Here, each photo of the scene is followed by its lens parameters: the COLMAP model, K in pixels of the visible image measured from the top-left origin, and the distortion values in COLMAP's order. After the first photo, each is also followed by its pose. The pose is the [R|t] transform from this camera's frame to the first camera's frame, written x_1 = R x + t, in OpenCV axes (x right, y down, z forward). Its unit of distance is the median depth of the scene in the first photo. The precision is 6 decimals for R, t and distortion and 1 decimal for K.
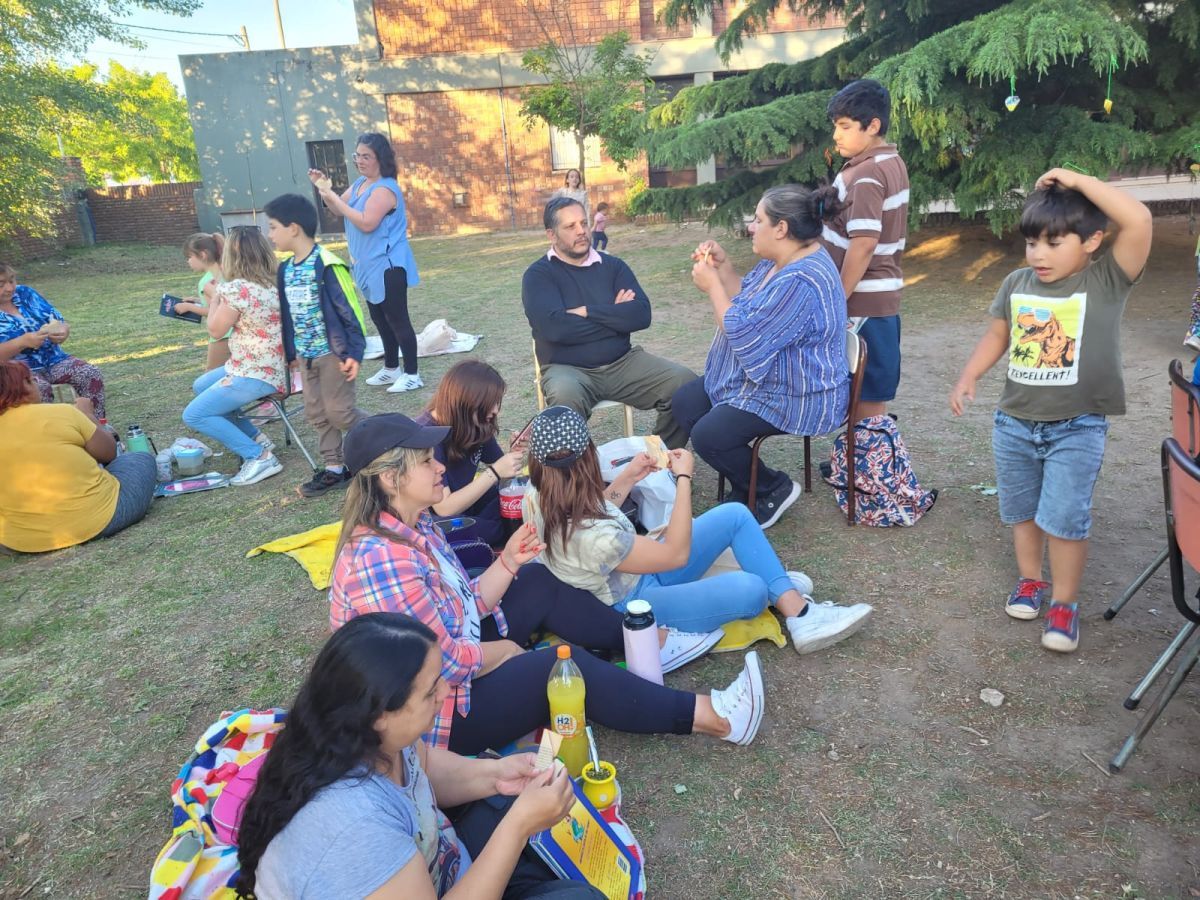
lens RADIAL K [[890.2, 0, 600.0], [0, 890.2, 450.0], [0, 0, 1]] dist [0.080971, 0.002437]
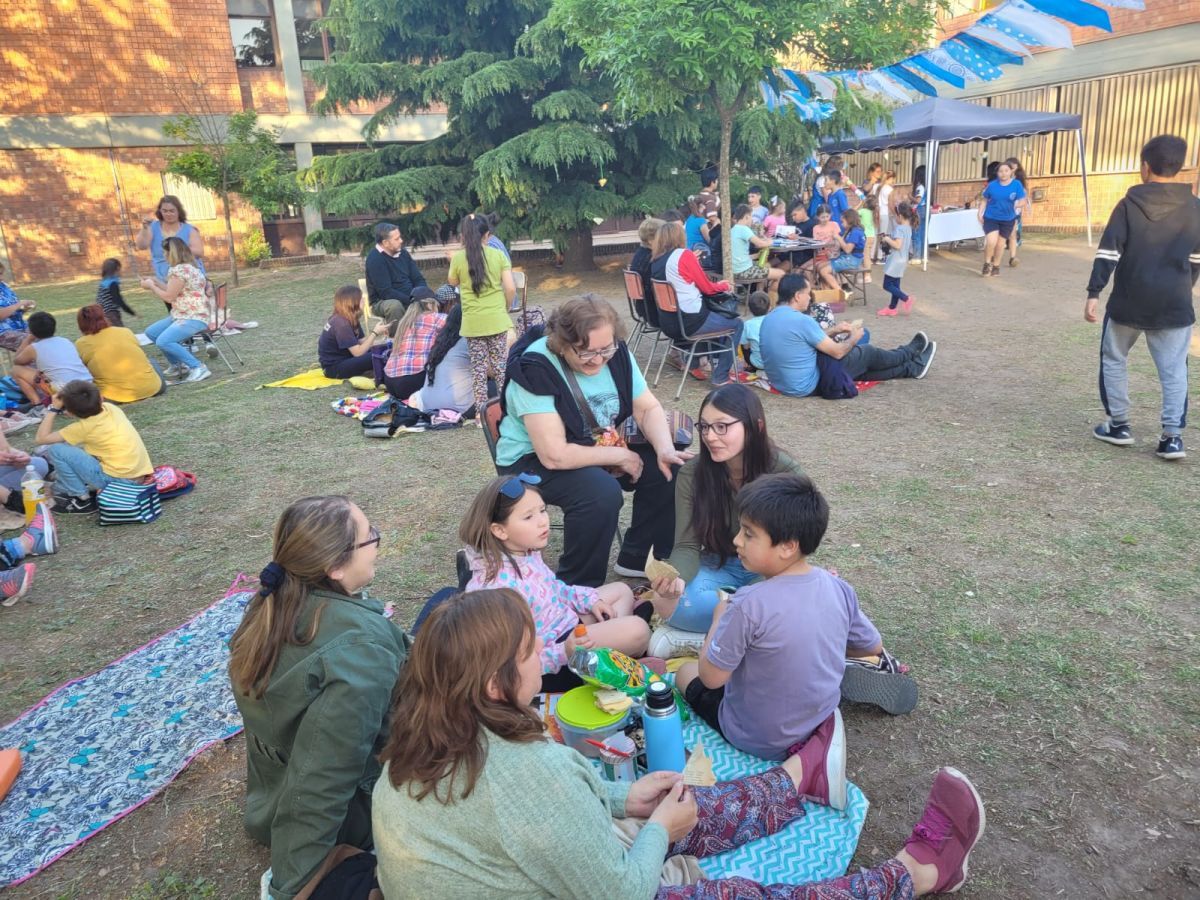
lens RADIAL K [[890.2, 0, 600.0], [0, 890.2, 450.0], [0, 0, 1]] dist [0.080971, 0.002437]
pose [[0.892573, -0.116170, 0.435680, -0.223172], [0.145142, 0.988837, -0.033686, 0.160611], [-0.426903, 0.093303, 0.899471, -0.419602]]
